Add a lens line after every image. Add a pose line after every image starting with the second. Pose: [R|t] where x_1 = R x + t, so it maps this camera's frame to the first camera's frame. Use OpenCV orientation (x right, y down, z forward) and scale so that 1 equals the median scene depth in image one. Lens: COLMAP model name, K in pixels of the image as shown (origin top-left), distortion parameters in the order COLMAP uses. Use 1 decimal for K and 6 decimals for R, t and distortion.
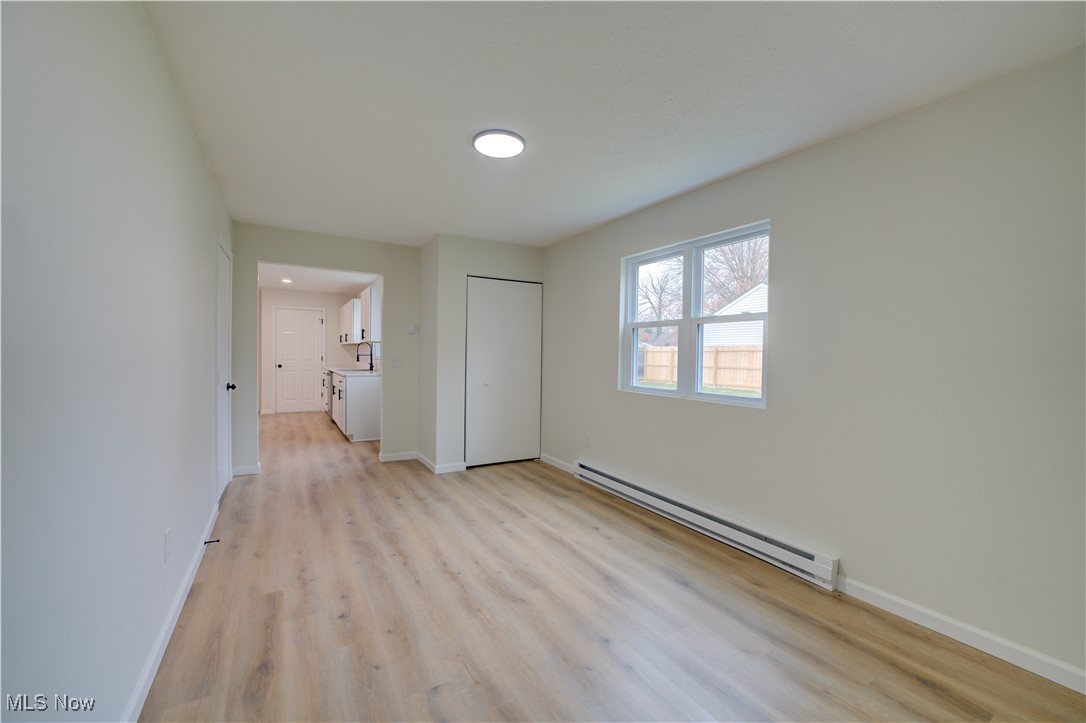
lens RADIAL K [[436.3, 0, 542.2], [0, 436.3, 364.6], [0, 0, 1]] dist [-0.028323, 0.002663]
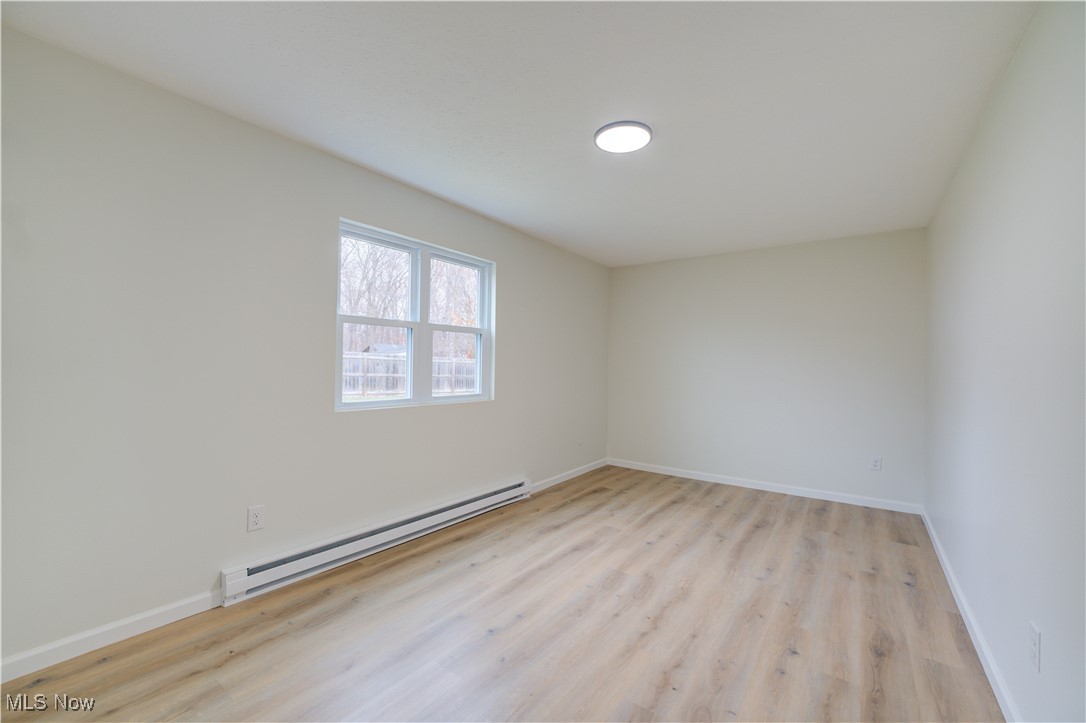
lens RADIAL K [[436.3, 0, 542.2], [0, 436.3, 364.6], [0, 0, 1]] dist [-0.028323, 0.002663]
pose [[-0.391896, -0.025164, 0.919665, -0.777348], [-0.001651, 0.999643, 0.026649, -0.045297], [-0.920008, 0.008925, -0.391798, 1.329463]]
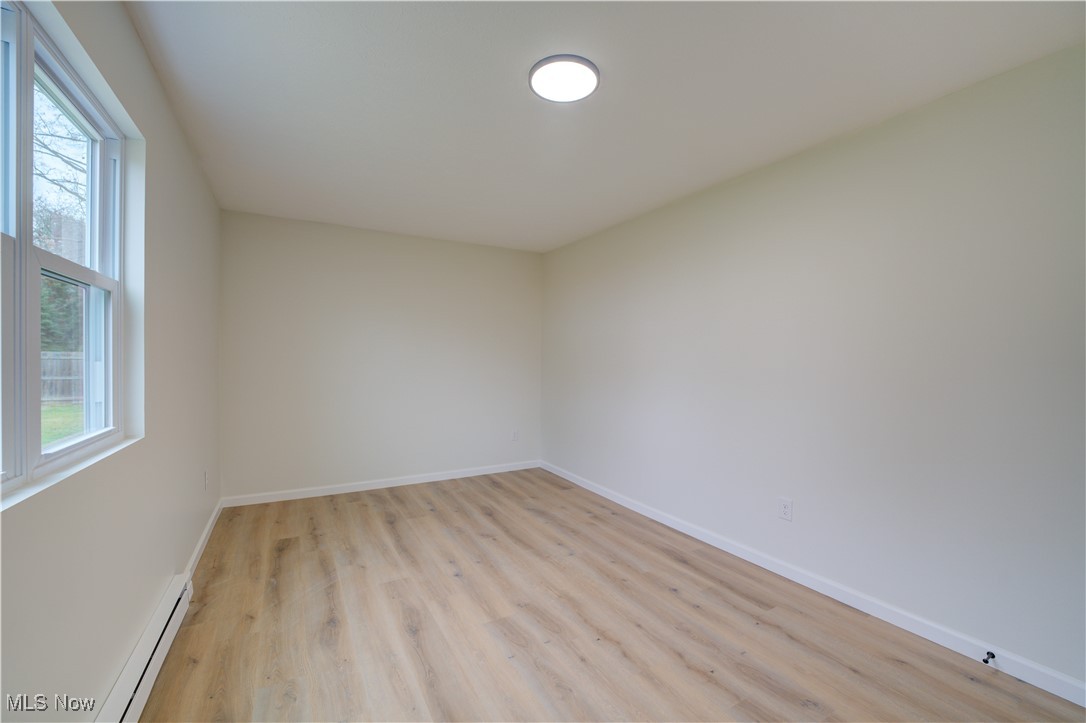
lens RADIAL K [[436.3, 0, 542.2], [0, 436.3, 364.6], [0, 0, 1]] dist [-0.028323, 0.002663]
pose [[-0.999591, -0.026898, 0.009741, -0.071934], [-0.026524, 0.998976, 0.036663, -0.041550], [-0.010717, 0.036389, -0.999280, 1.536283]]
